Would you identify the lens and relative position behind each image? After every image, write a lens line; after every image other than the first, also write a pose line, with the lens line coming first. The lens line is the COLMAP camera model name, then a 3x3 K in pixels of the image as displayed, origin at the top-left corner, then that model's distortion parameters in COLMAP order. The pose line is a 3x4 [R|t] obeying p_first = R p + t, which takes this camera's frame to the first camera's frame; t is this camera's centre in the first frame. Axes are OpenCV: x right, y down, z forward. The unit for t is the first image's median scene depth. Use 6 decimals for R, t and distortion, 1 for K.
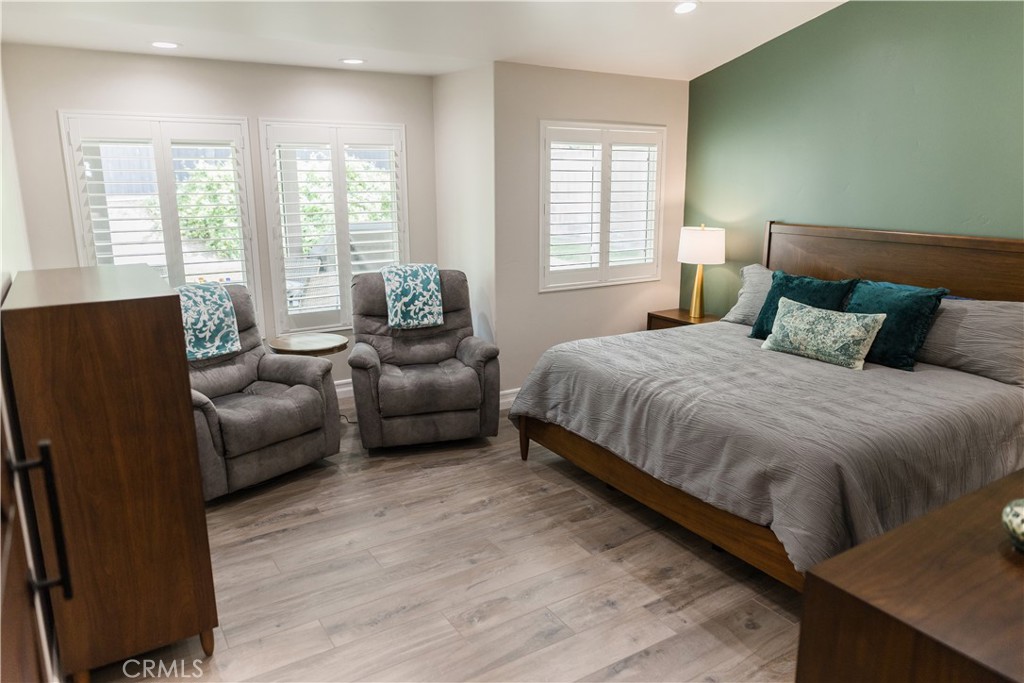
lens RADIAL K [[721.7, 0, 520.9], [0, 721.7, 343.3], [0, 0, 1]] dist [0.000636, -0.000496]
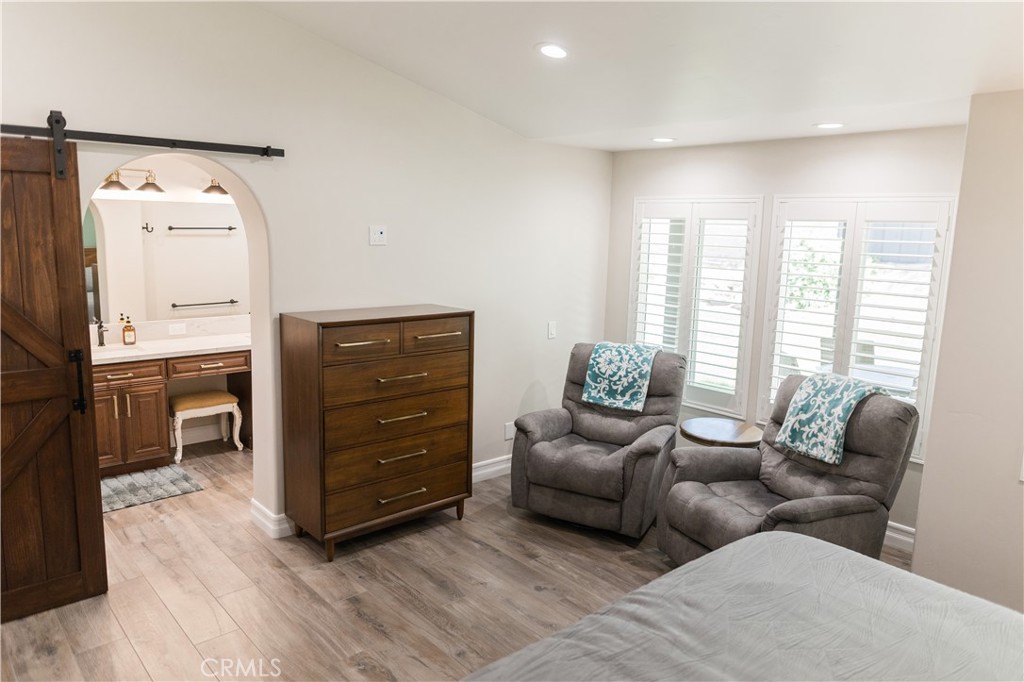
lens RADIAL K [[721.7, 0, 520.9], [0, 721.7, 342.8], [0, 0, 1]] dist [0.000636, -0.000496]
pose [[0.139516, 0.168235, -0.975824, 0.625803], [-0.249755, 0.959580, 0.129727, -0.185349], [0.958205, 0.225618, 0.175894, 0.624314]]
